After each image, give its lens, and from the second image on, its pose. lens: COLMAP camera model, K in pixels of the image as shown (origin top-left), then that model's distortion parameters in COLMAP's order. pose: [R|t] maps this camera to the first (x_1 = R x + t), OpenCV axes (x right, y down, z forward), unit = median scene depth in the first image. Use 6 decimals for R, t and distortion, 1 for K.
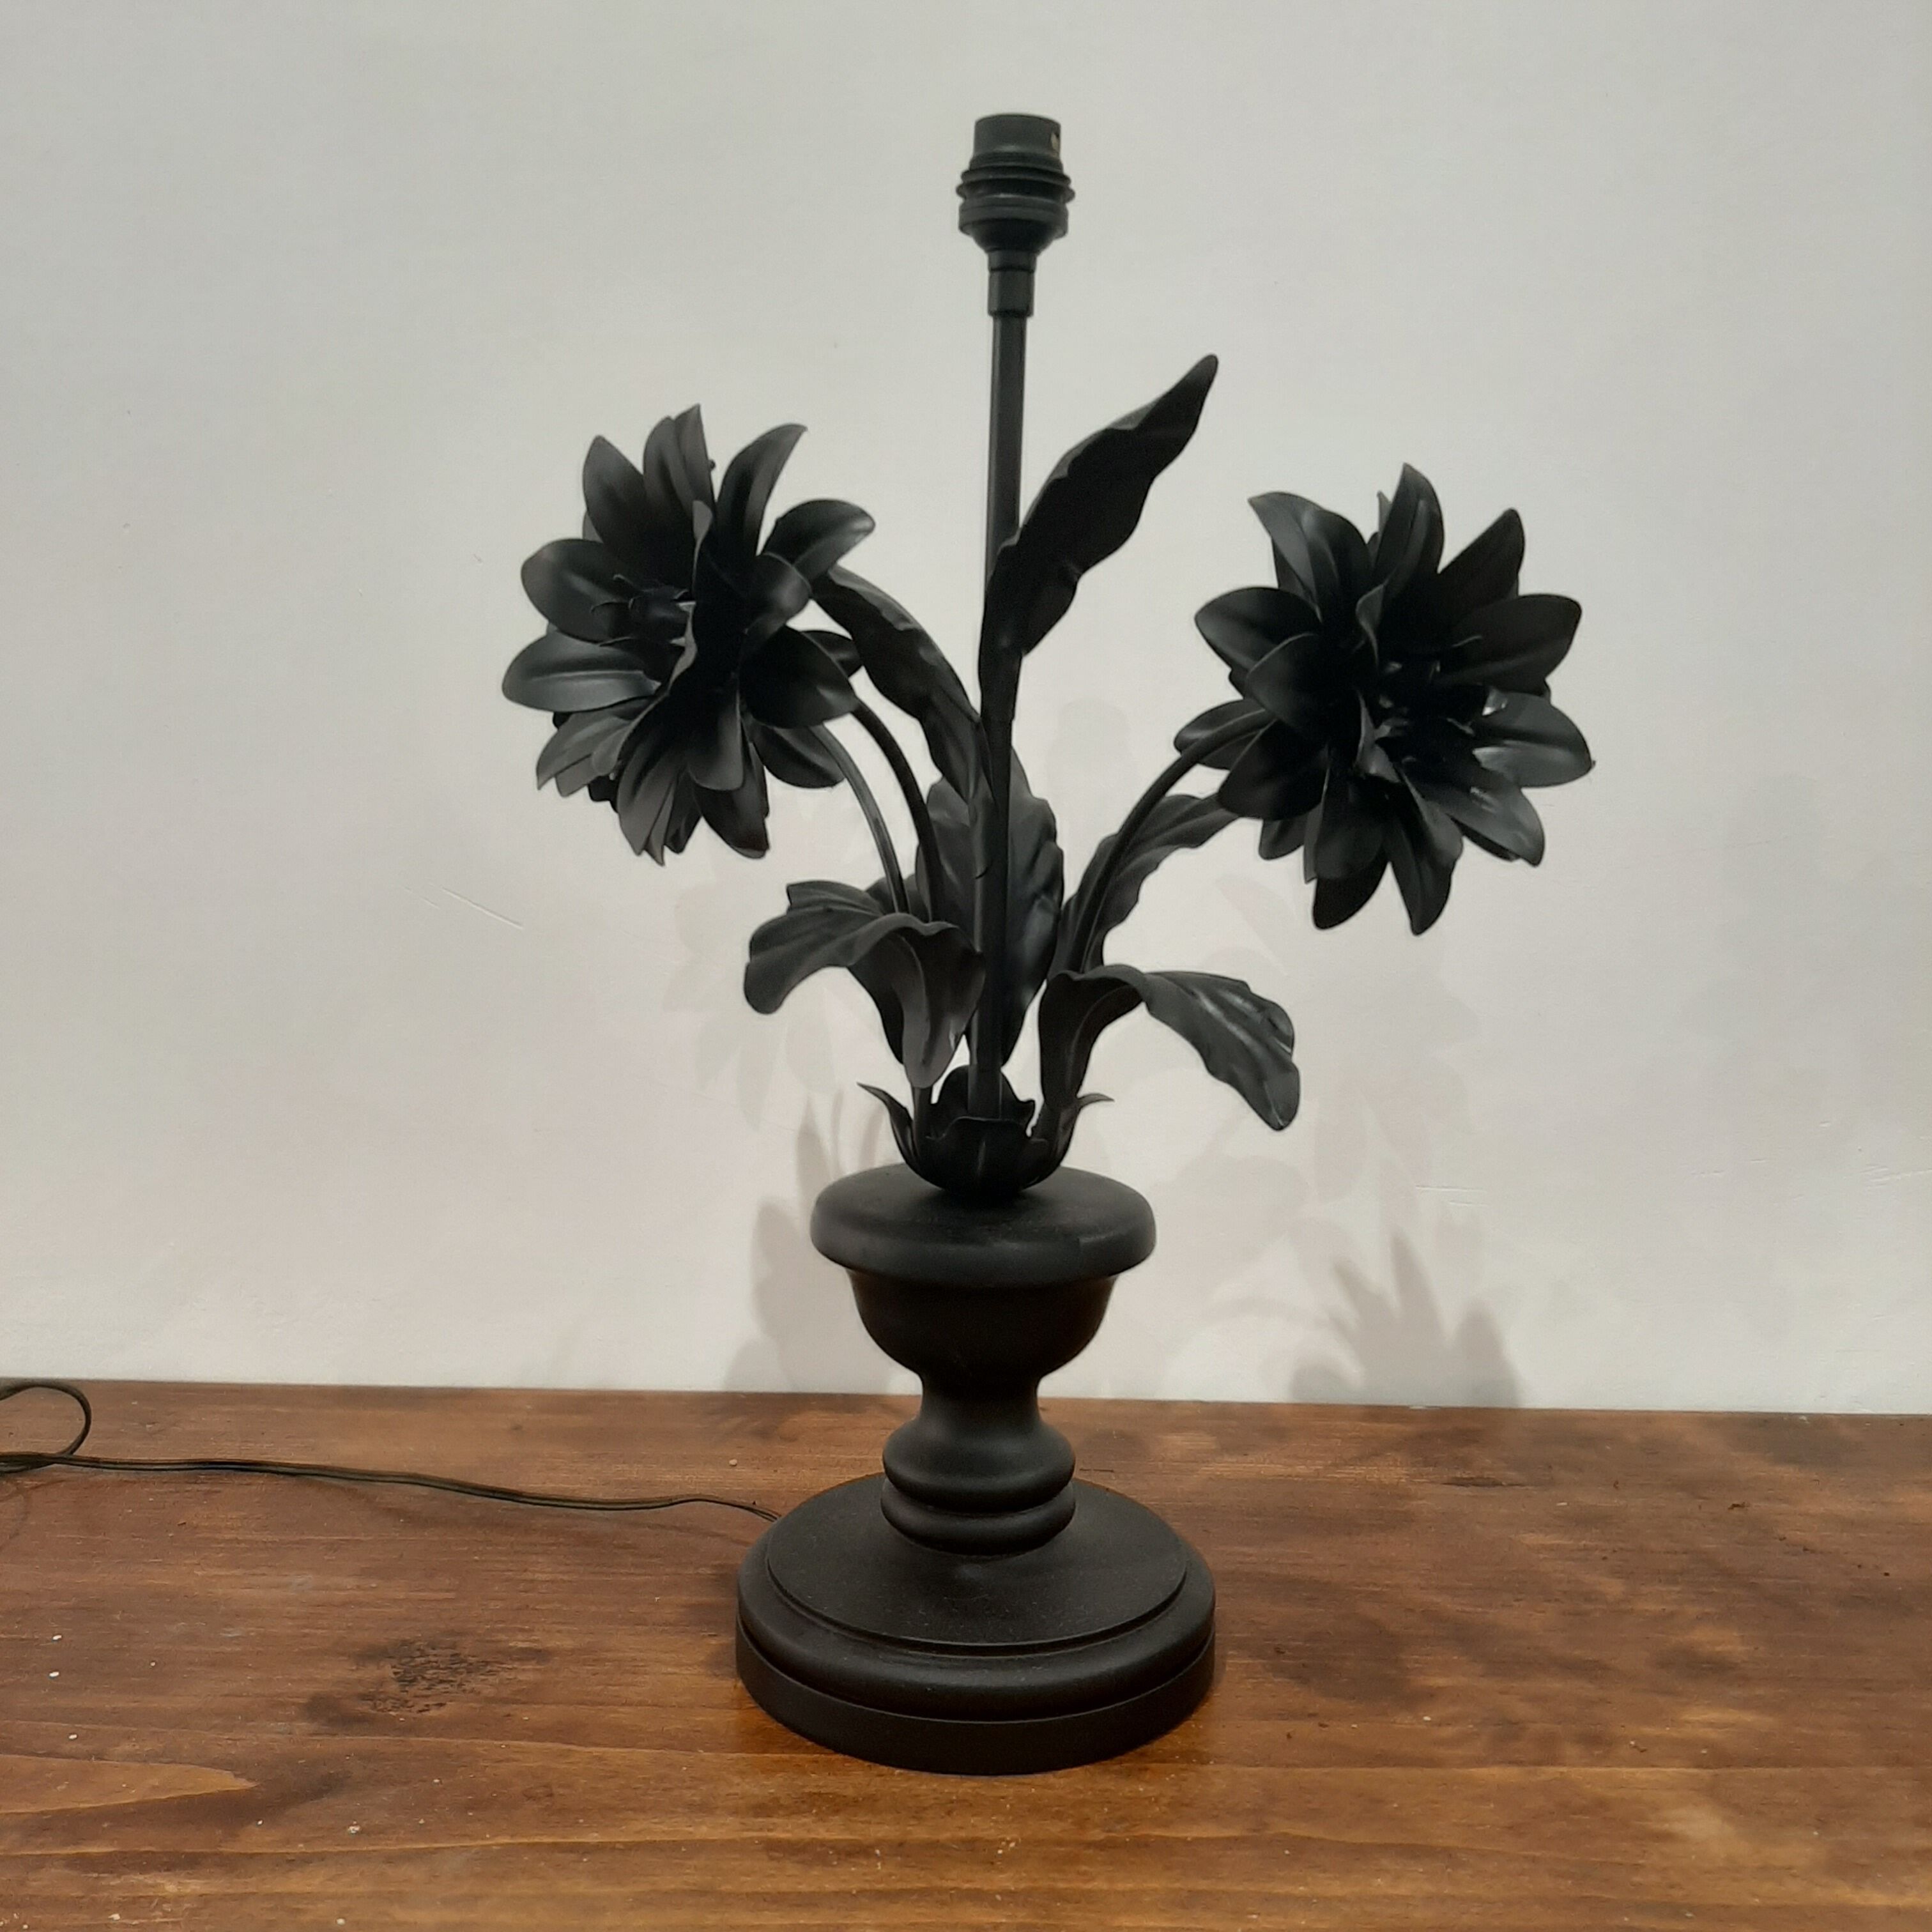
lens RADIAL K [[2097.3, 0, 972.2], [0, 2097.3, 950.7], [0, 0, 1]] dist [0.029553, 0.000000]
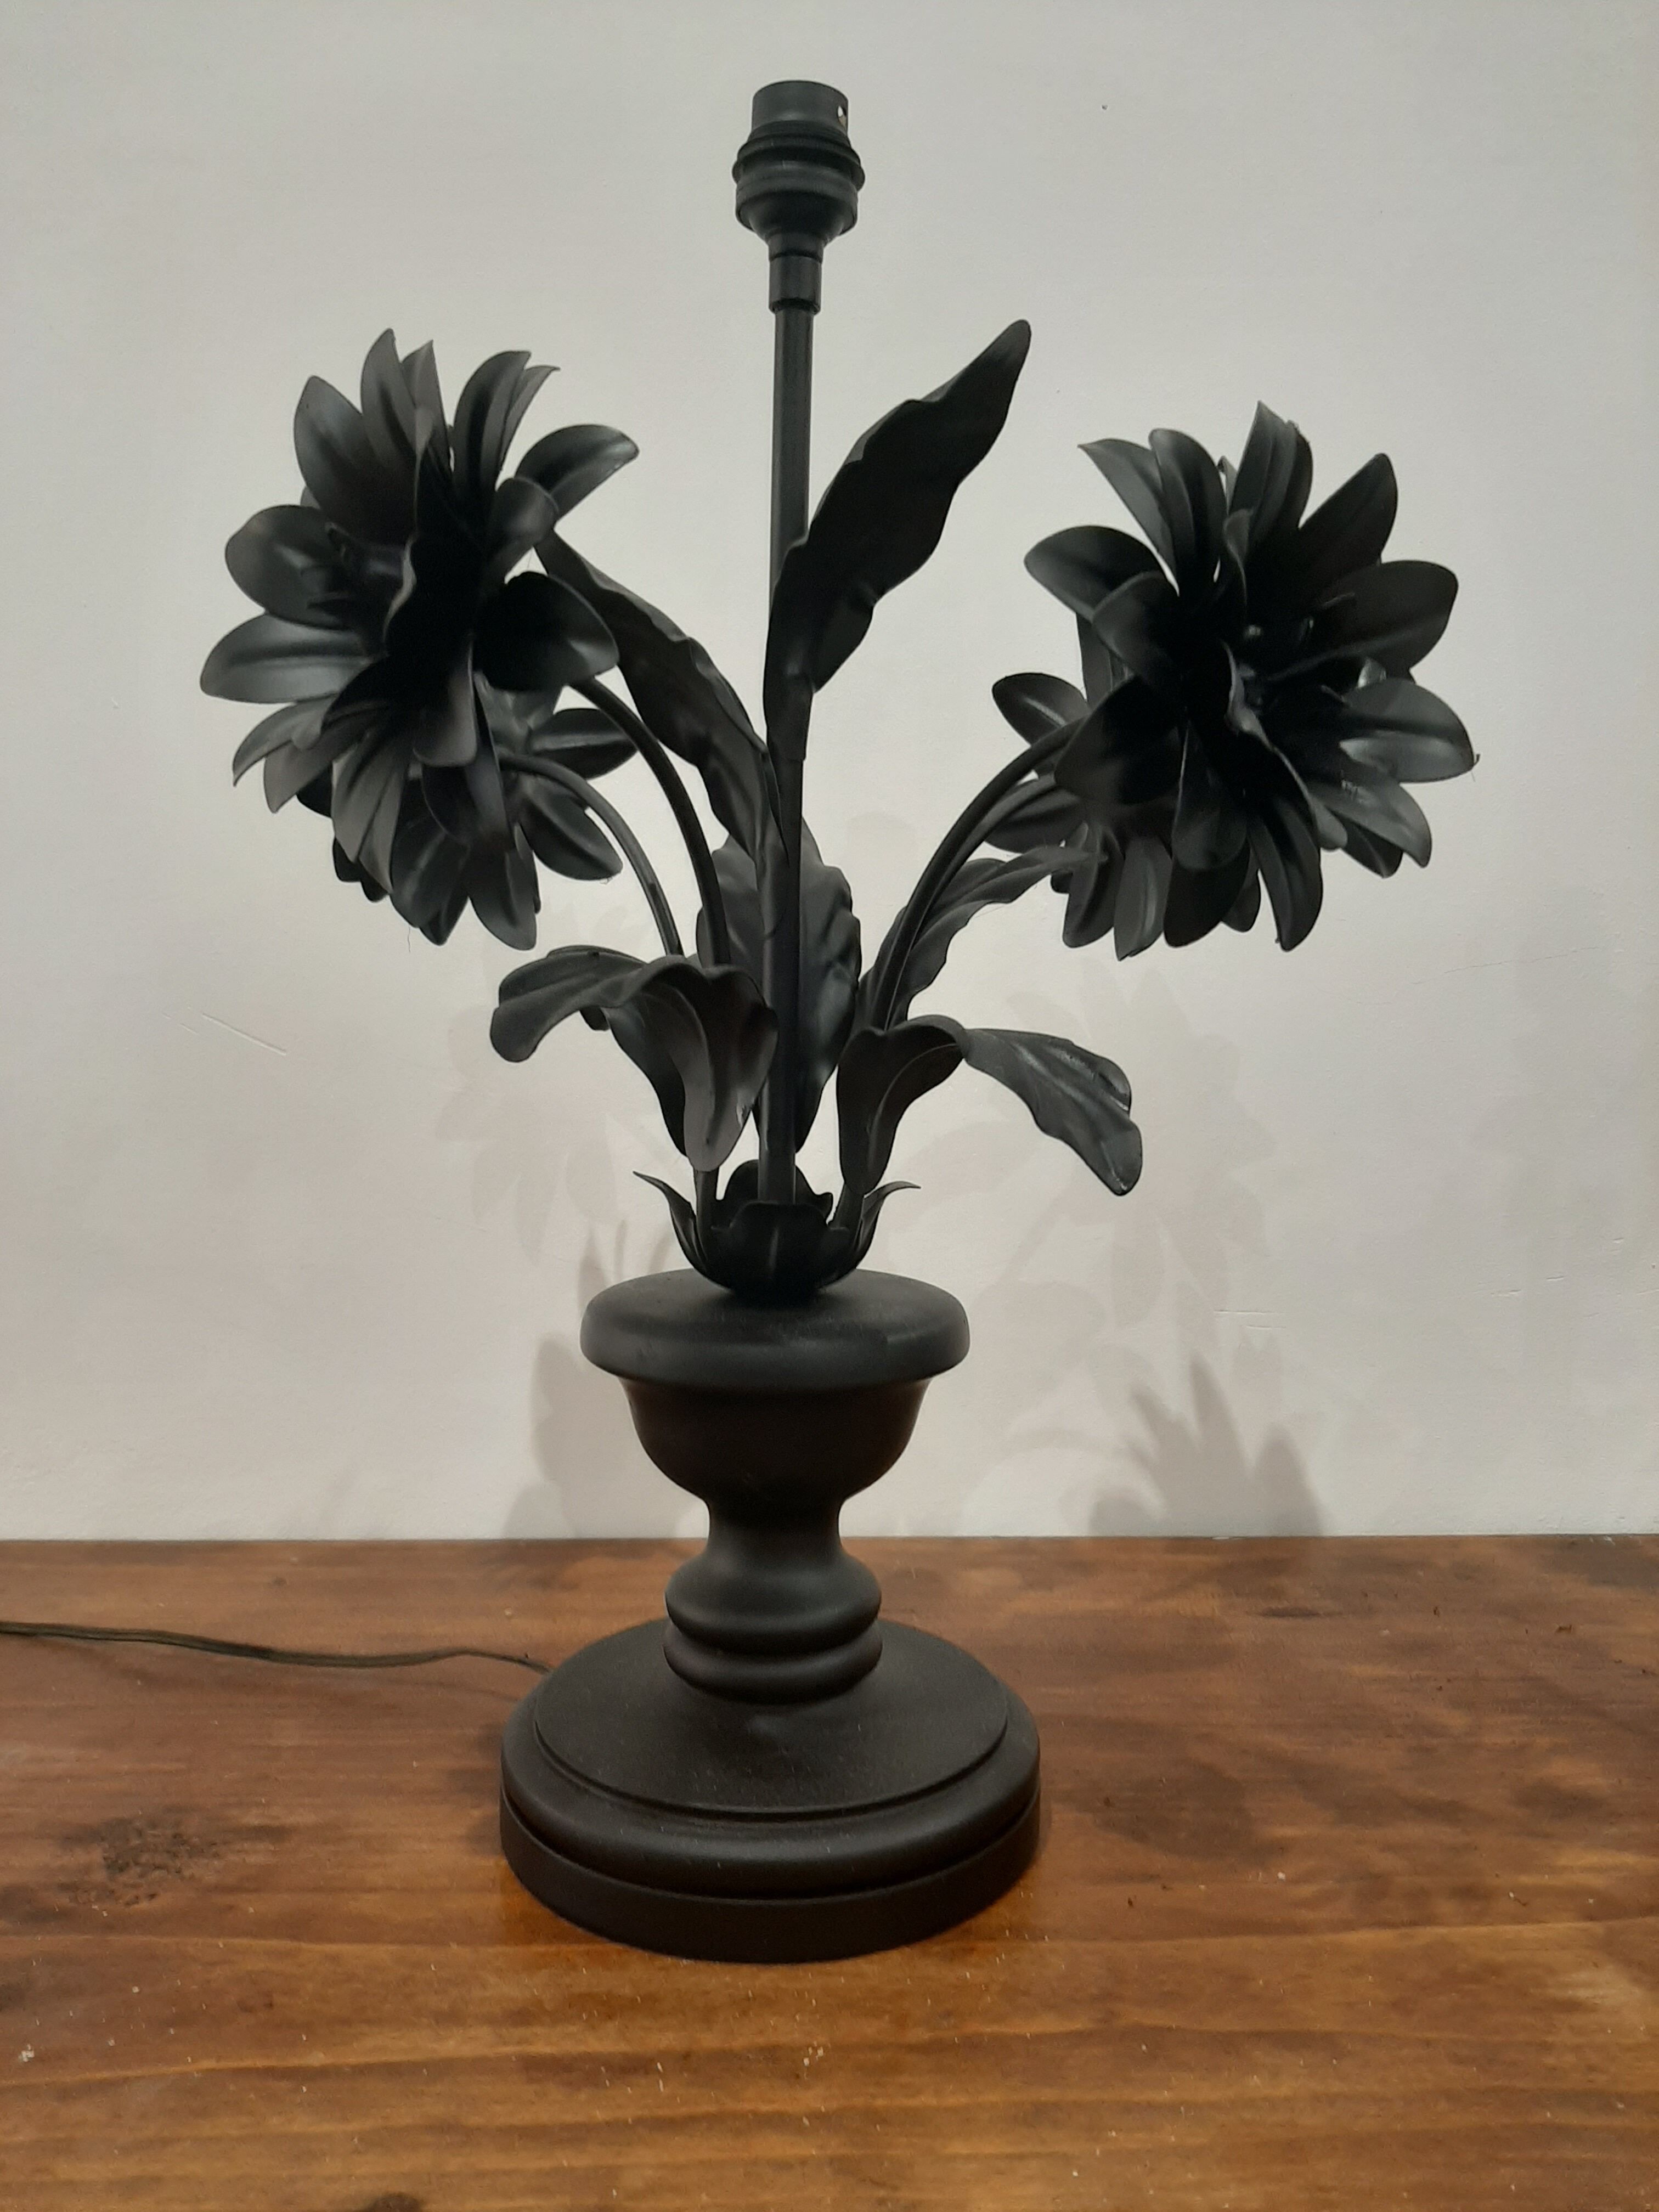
lens RADIAL K [[1778.5, 0, 843.6], [0, 1778.5, 1101.7], [0, 0, 1]] dist [0.037784, -0.076364]
pose [[0.998715, -0.011006, 0.049469, -0.002491], [0.013221, 0.998914, -0.044673, 0.071638], [-0.048924, 0.045270, 0.997776, 0.250785]]
